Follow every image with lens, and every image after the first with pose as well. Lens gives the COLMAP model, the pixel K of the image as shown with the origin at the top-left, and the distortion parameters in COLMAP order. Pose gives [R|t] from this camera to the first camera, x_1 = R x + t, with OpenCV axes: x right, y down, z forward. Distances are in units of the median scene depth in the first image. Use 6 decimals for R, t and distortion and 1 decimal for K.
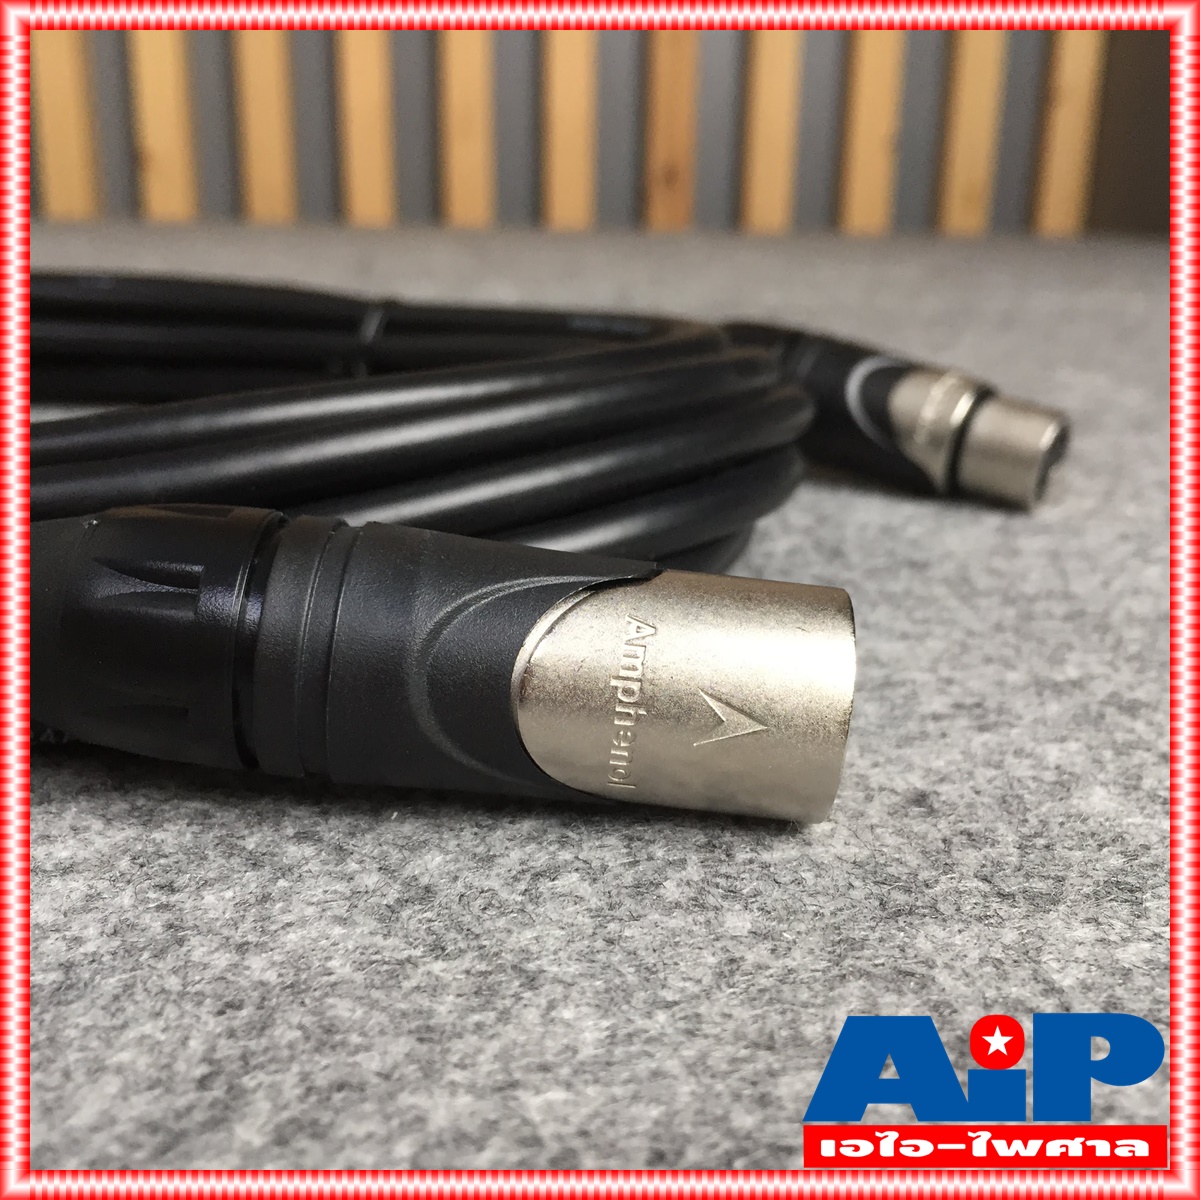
lens RADIAL K [[1364.4, 0, 600.0], [0, 1364.4, 600.0], [0, 0, 1]] dist [0.030668, 0.006016]
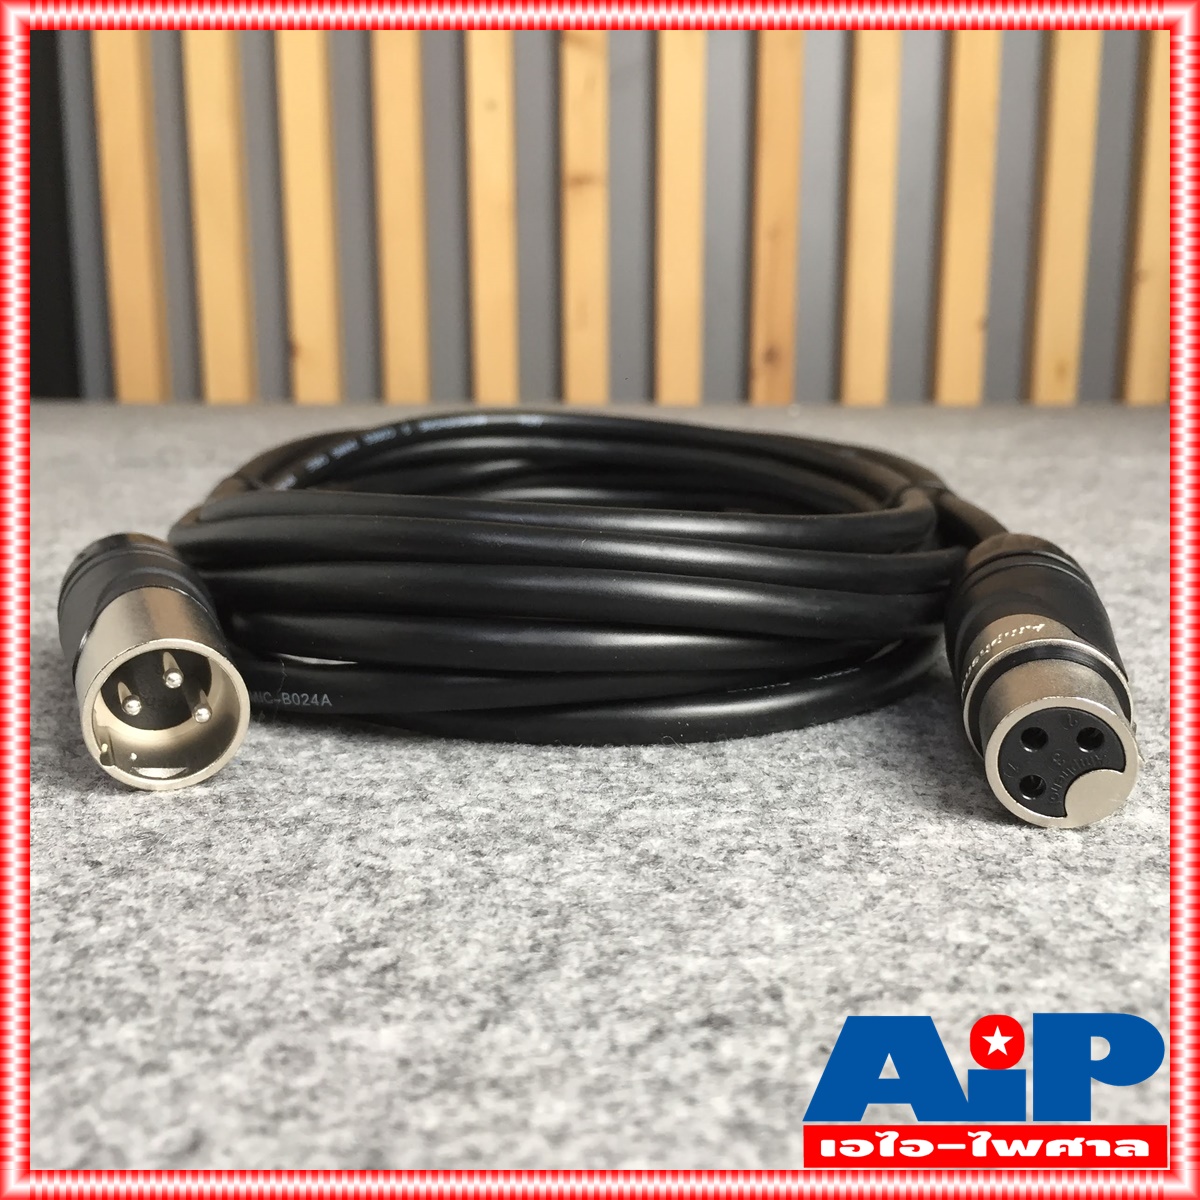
lens RADIAL K [[1364.4, 0, 600.0], [0, 1364.4, 600.0], [0, 0, 1]] dist [0.030668, 0.006016]
pose [[0.997433, -0.004676, -0.071450, -0.089938], [-0.004106, 0.992489, -0.122268, 0.132163], [0.071485, 0.122248, 0.989922, -0.502416]]
